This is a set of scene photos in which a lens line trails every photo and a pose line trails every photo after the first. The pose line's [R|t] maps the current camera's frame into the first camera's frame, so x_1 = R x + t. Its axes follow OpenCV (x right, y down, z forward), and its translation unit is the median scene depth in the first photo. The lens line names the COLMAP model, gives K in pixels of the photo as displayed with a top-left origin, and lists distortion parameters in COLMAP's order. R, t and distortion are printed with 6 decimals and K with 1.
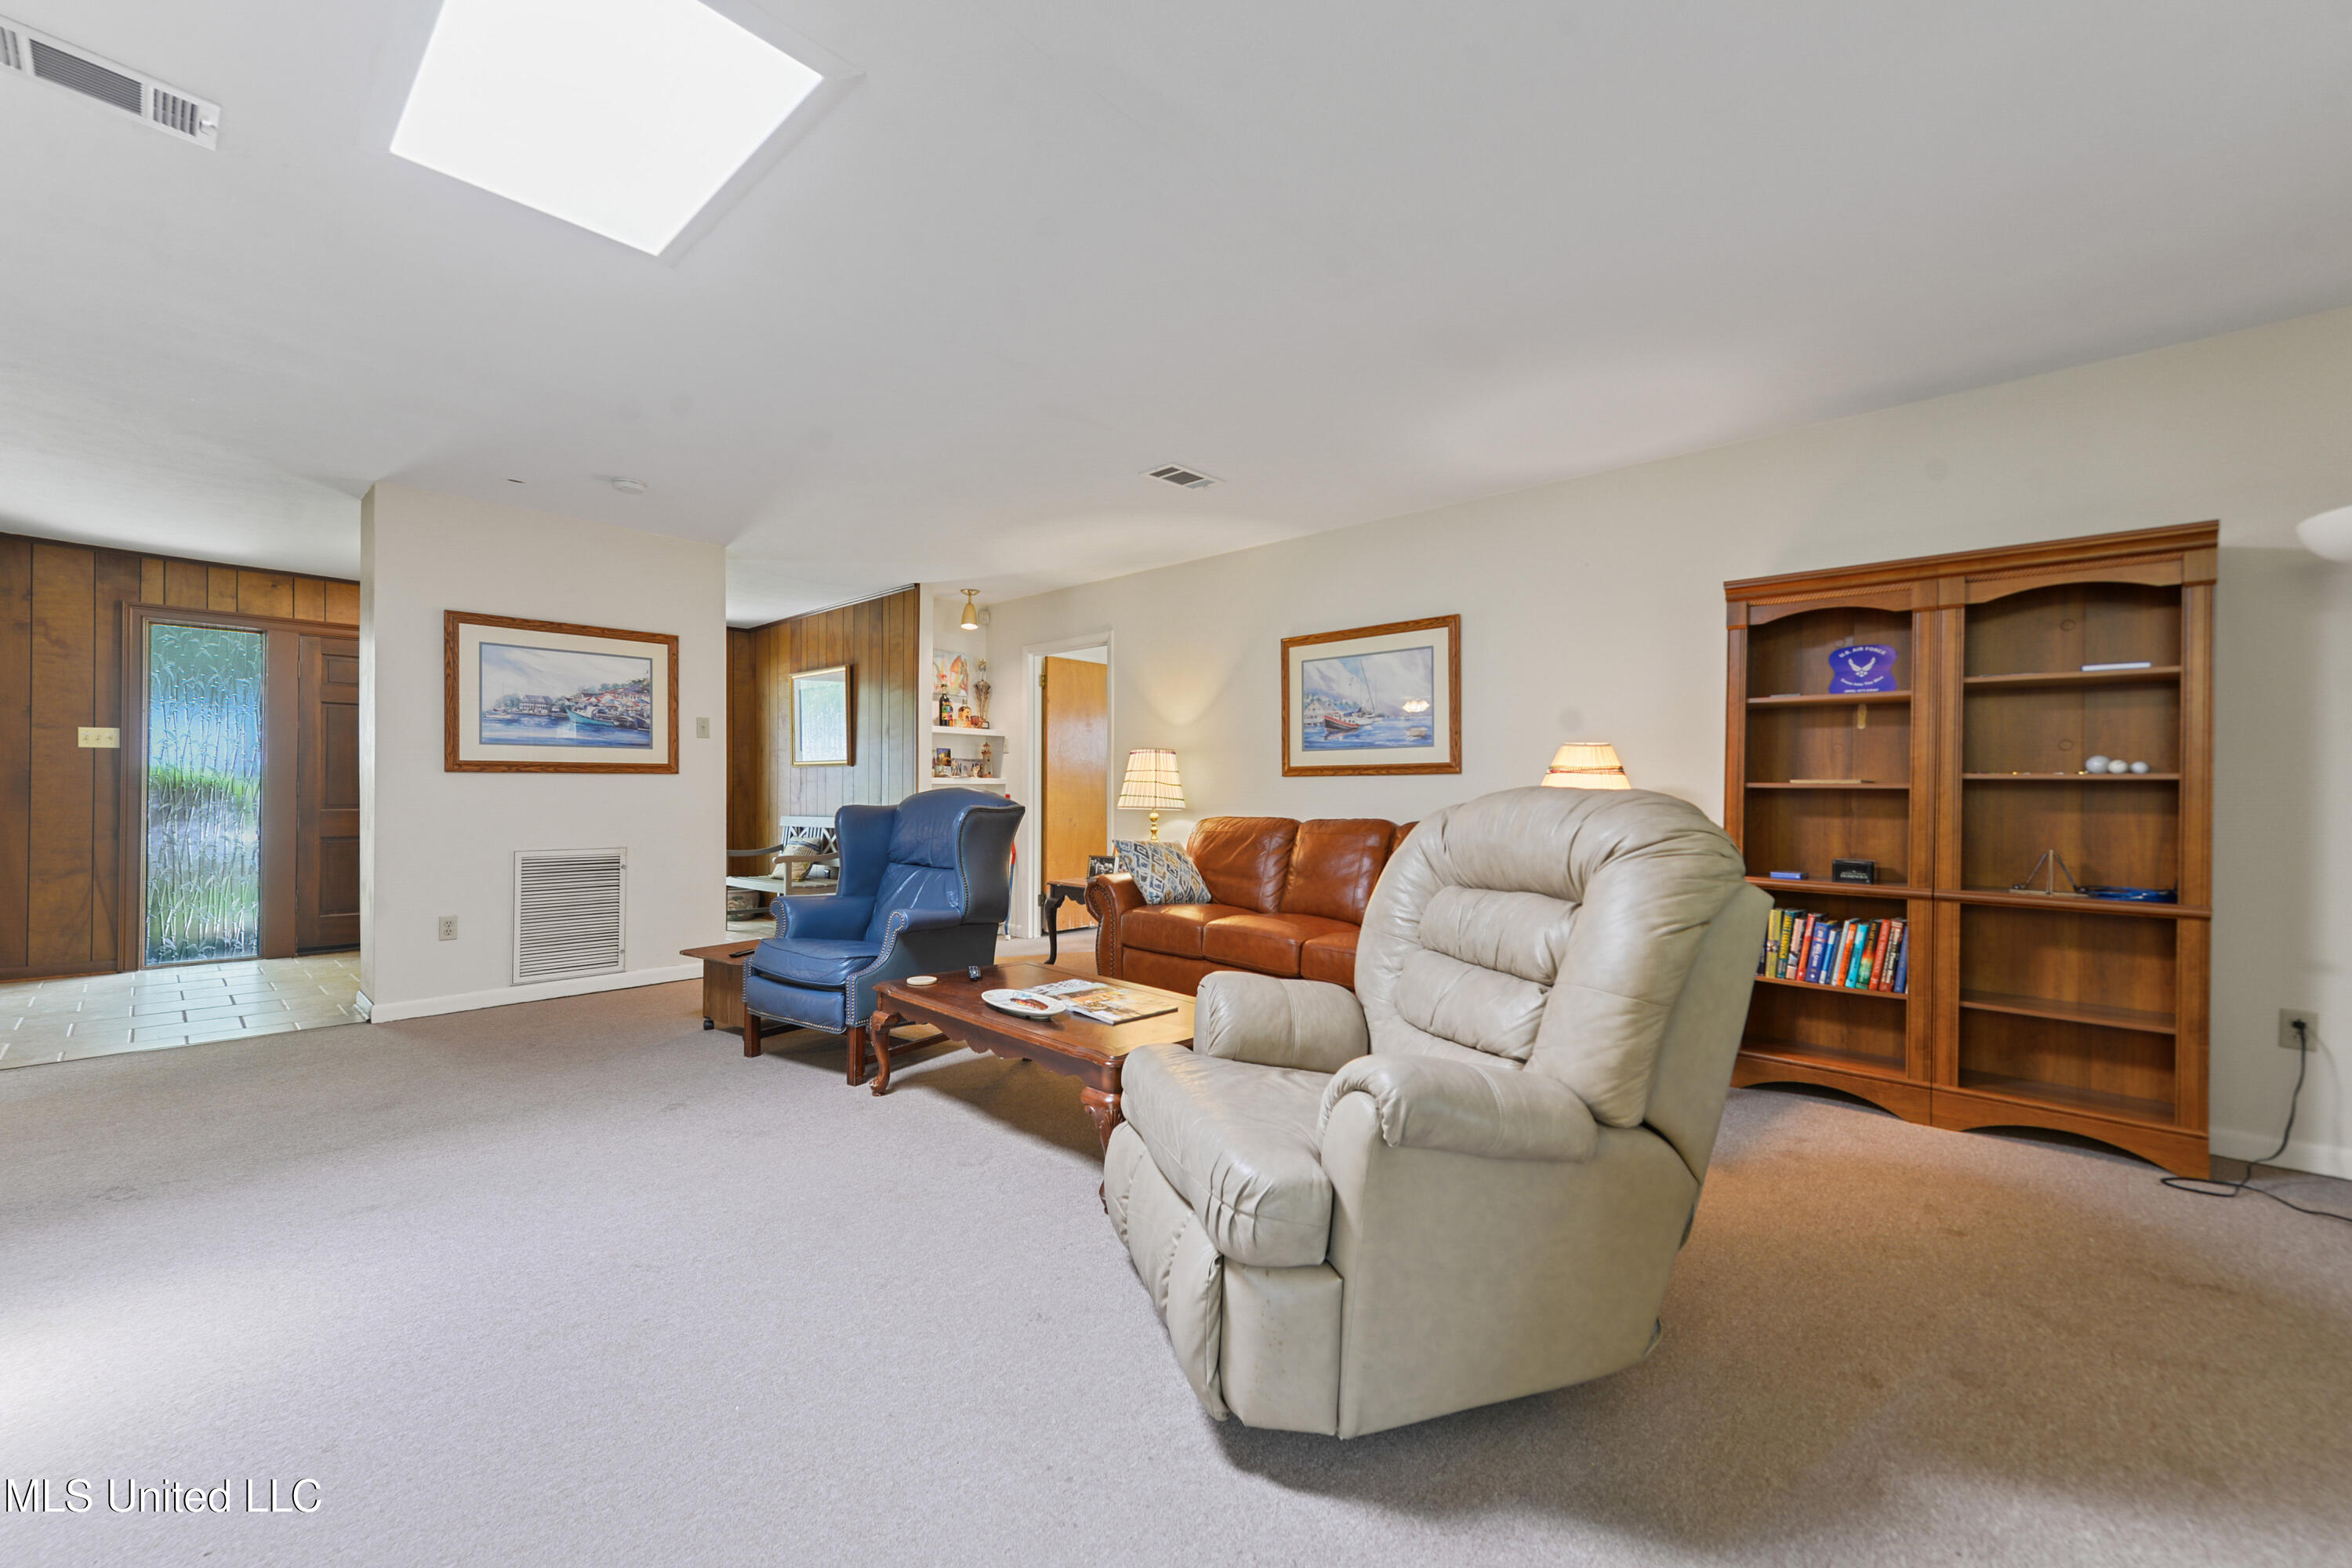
lens RADIAL K [[937.9, 0, 1168.6], [0, 937.9, 798.0], [0, 0, 1]] dist [-0.000384, 0.000005]
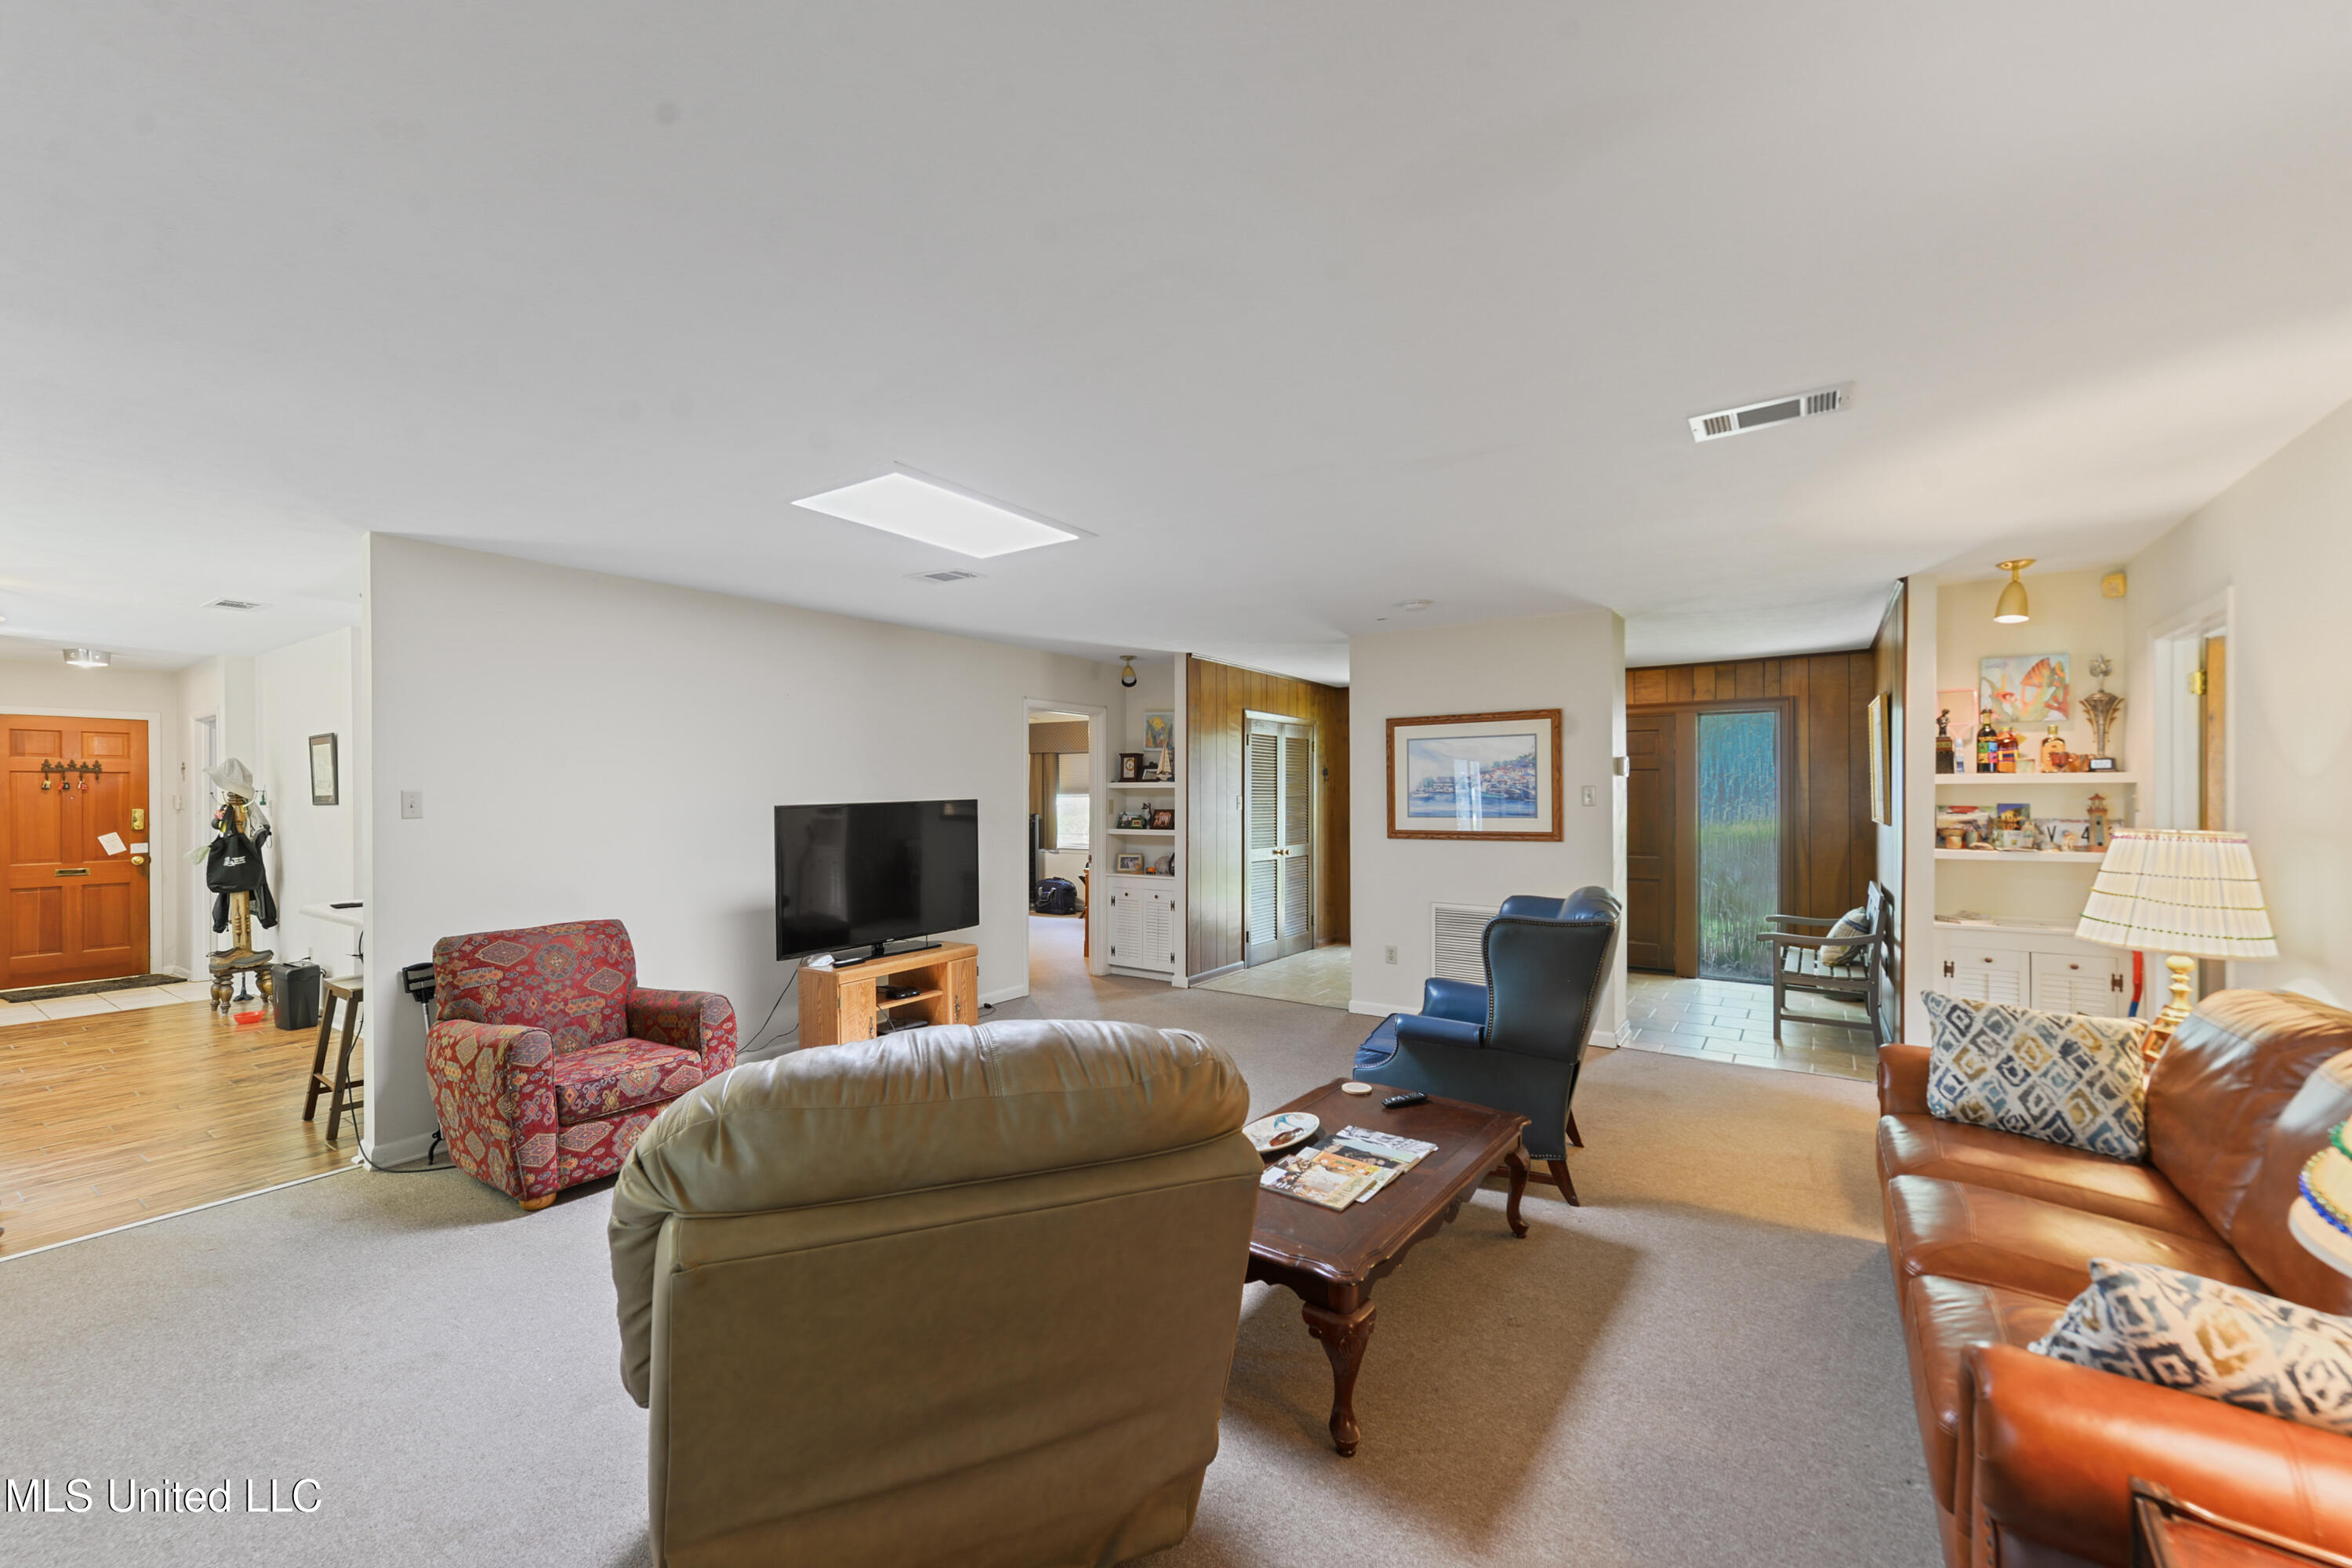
lens RADIAL K [[937.9, 0, 1168.6], [0, 937.9, 798.0], [0, 0, 1]] dist [-0.000384, 0.000005]
pose [[0.152869, 0.000769, -0.988246, 0.445050], [-0.003656, 0.999993, 0.000212, -0.074547], [0.988240, 0.003581, 0.152870, 0.423450]]
